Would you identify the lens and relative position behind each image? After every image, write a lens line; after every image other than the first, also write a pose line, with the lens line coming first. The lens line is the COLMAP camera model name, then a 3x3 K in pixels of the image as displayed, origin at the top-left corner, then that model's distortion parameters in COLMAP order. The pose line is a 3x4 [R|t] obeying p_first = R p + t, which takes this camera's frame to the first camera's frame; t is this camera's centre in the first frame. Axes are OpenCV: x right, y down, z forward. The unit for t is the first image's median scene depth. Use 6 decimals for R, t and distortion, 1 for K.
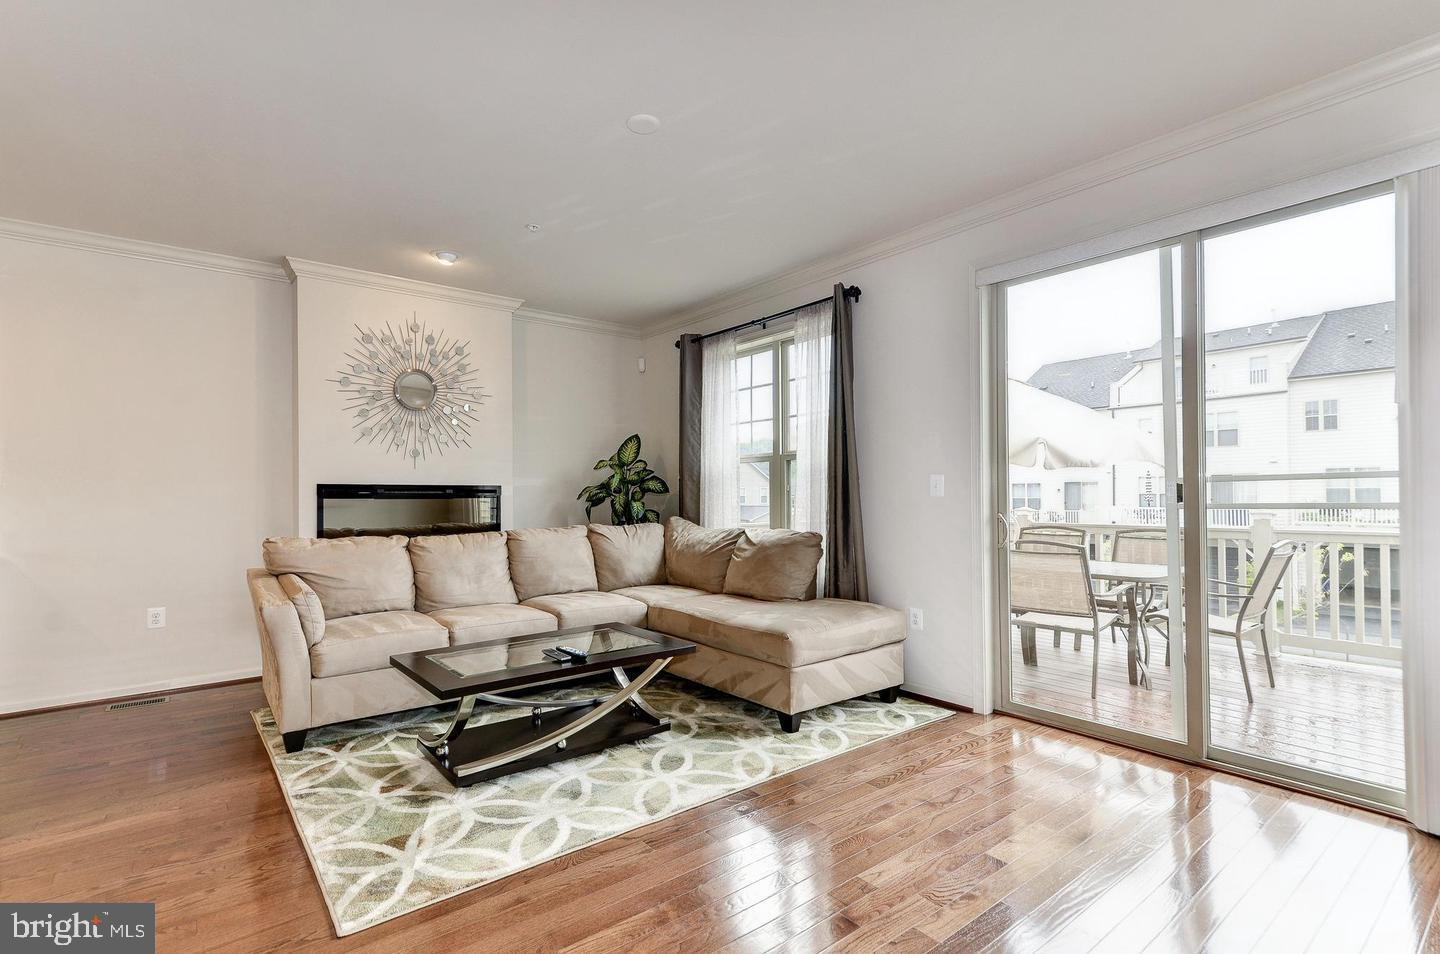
lens RADIAL K [[668.7, 0, 673.1], [0, 668.7, 488.9], [0, 0, 1]] dist [0.018774, -0.000558]
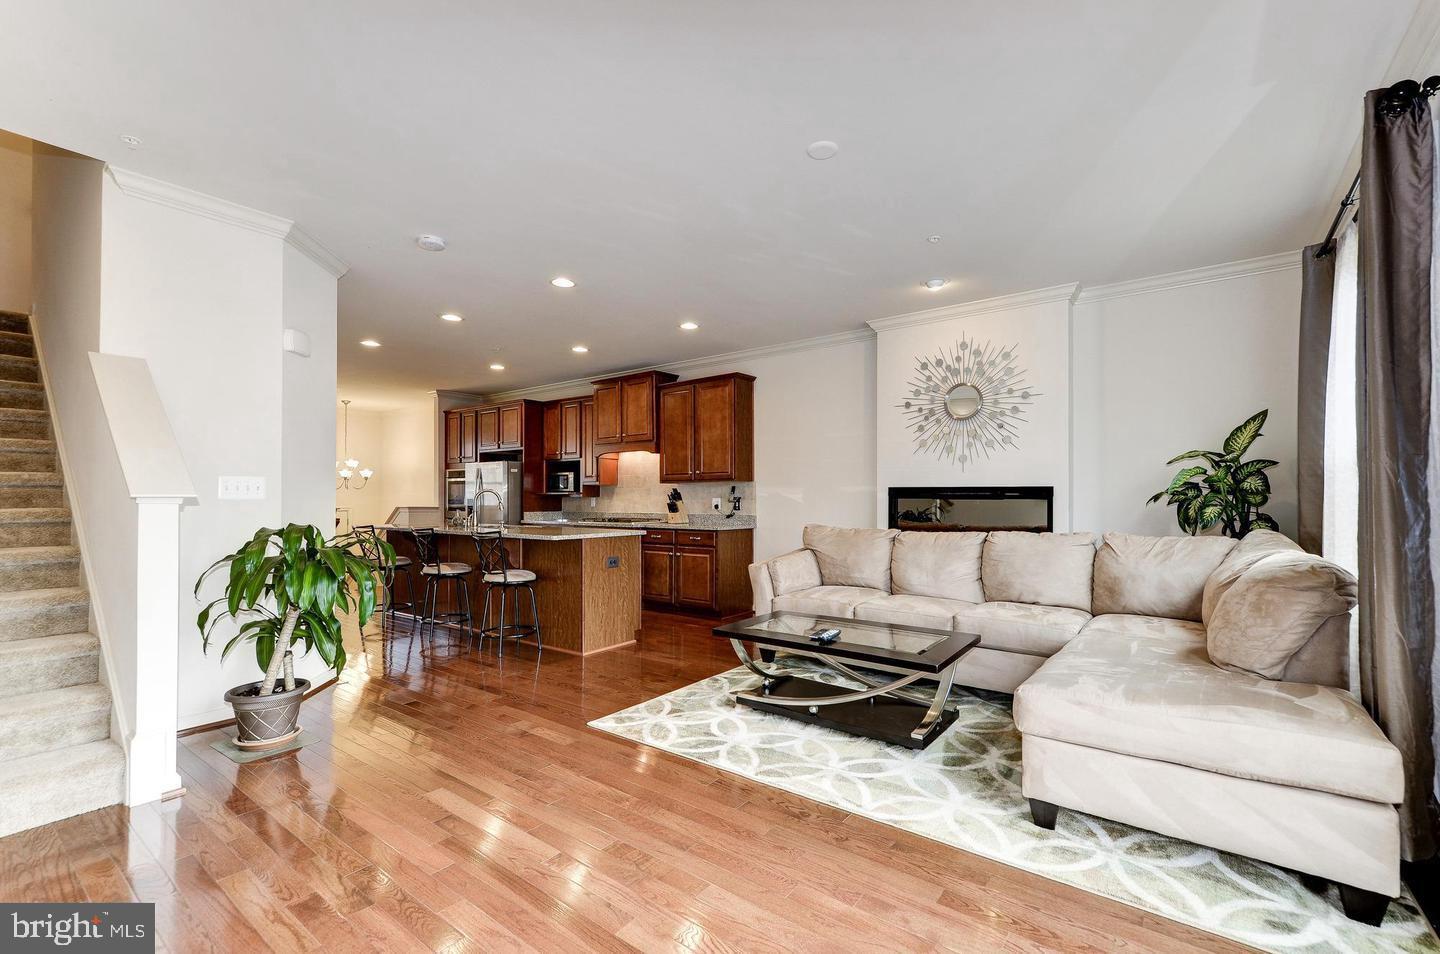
lens RADIAL K [[625.9, 0, 726.9], [0, 625.9, 487.8], [0, 0, 1]] dist [0.020010, -0.006485]
pose [[0.280319, -0.008133, -0.959872, 0.561795], [0.008003, 0.999949, -0.006136, -0.001034], [0.959873, -0.005962, 0.280370, 0.366156]]
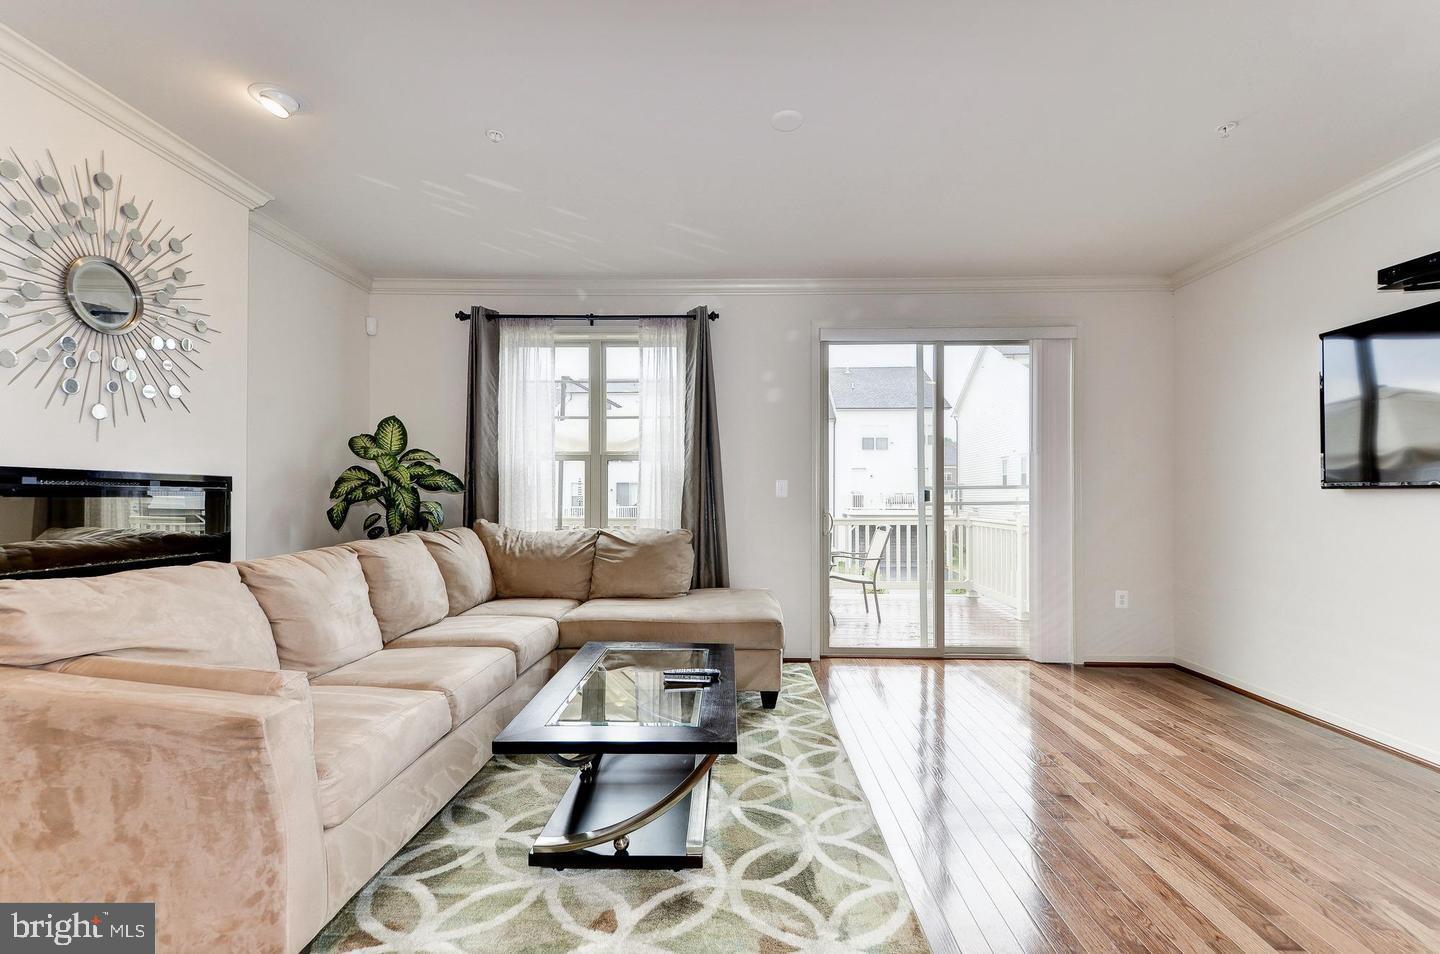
lens RADIAL K [[625.9, 0, 727.4], [0, 625.9, 488.3], [0, 0, 1]] dist [0.020010, -0.006485]
pose [[0.615991, 0.016480, 0.787581, -0.527195], [-0.013482, 0.999855, -0.010377, 0.007473], [-0.787638, -0.004226, 0.616124, 0.316858]]
